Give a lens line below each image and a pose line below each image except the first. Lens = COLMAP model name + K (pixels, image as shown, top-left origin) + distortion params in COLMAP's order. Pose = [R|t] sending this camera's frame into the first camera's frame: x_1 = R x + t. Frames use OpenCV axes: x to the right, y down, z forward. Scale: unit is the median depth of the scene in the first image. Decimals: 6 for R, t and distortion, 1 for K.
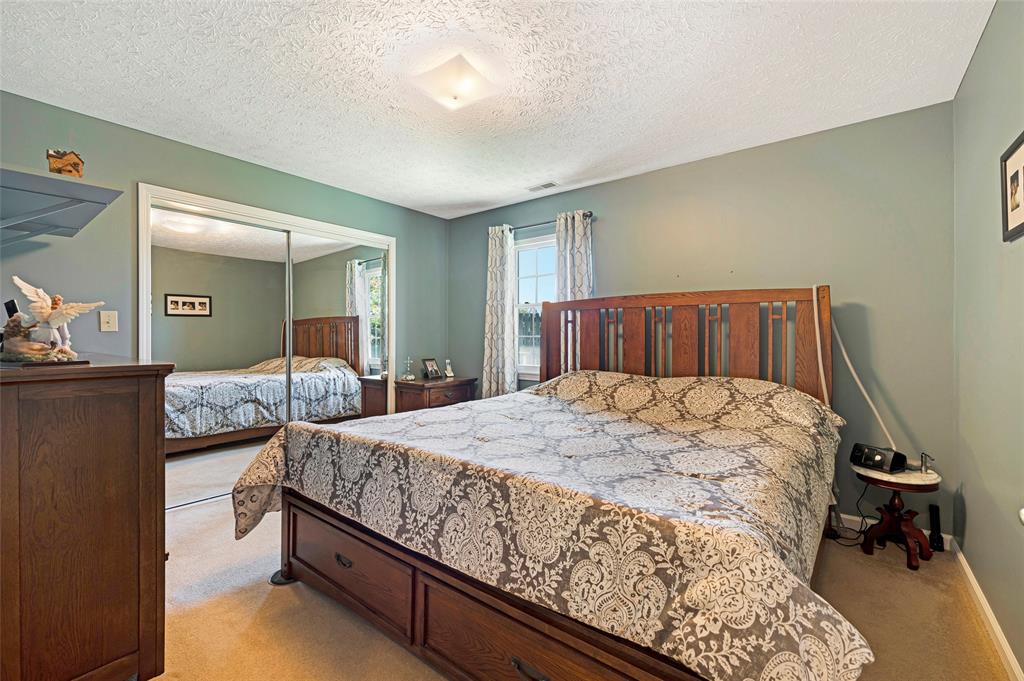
lens RADIAL K [[435.5, 0, 512.0], [0, 435.5, 340.5], [0, 0, 1]] dist [-0.003017, -0.000192]
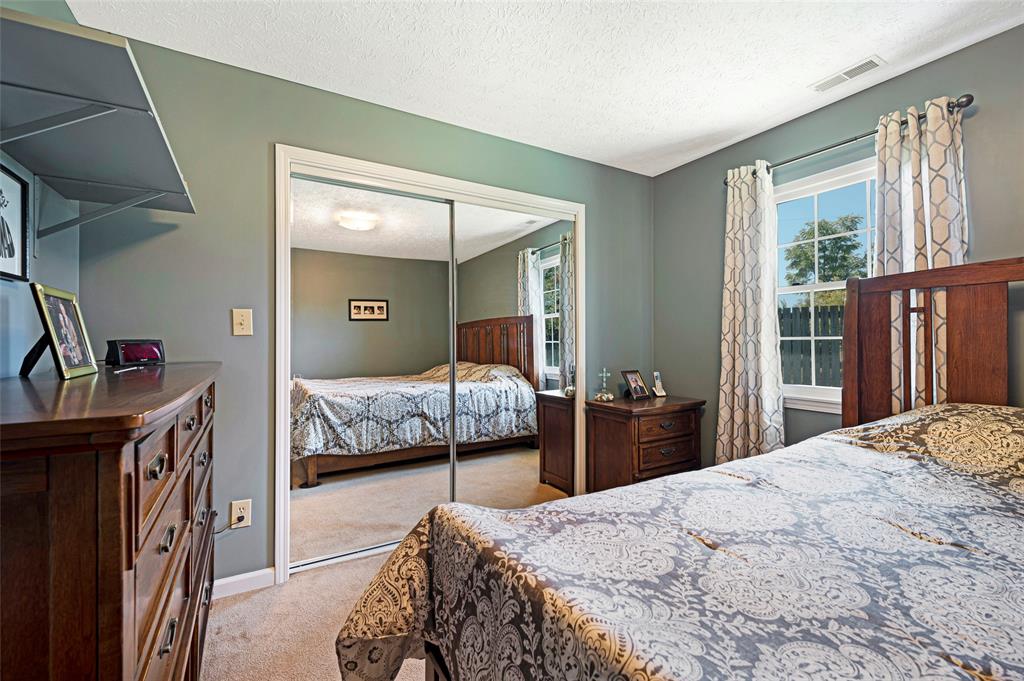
lens RADIAL K [[435.5, 0, 512.0], [0, 435.5, 340.5], [0, 0, 1]] dist [-0.003017, -0.000192]
pose [[0.934425, -0.006095, -0.356109, -0.117950], [0.003500, 0.999962, -0.007931, -0.002183], [0.356144, 0.006164, 0.934411, 0.264528]]
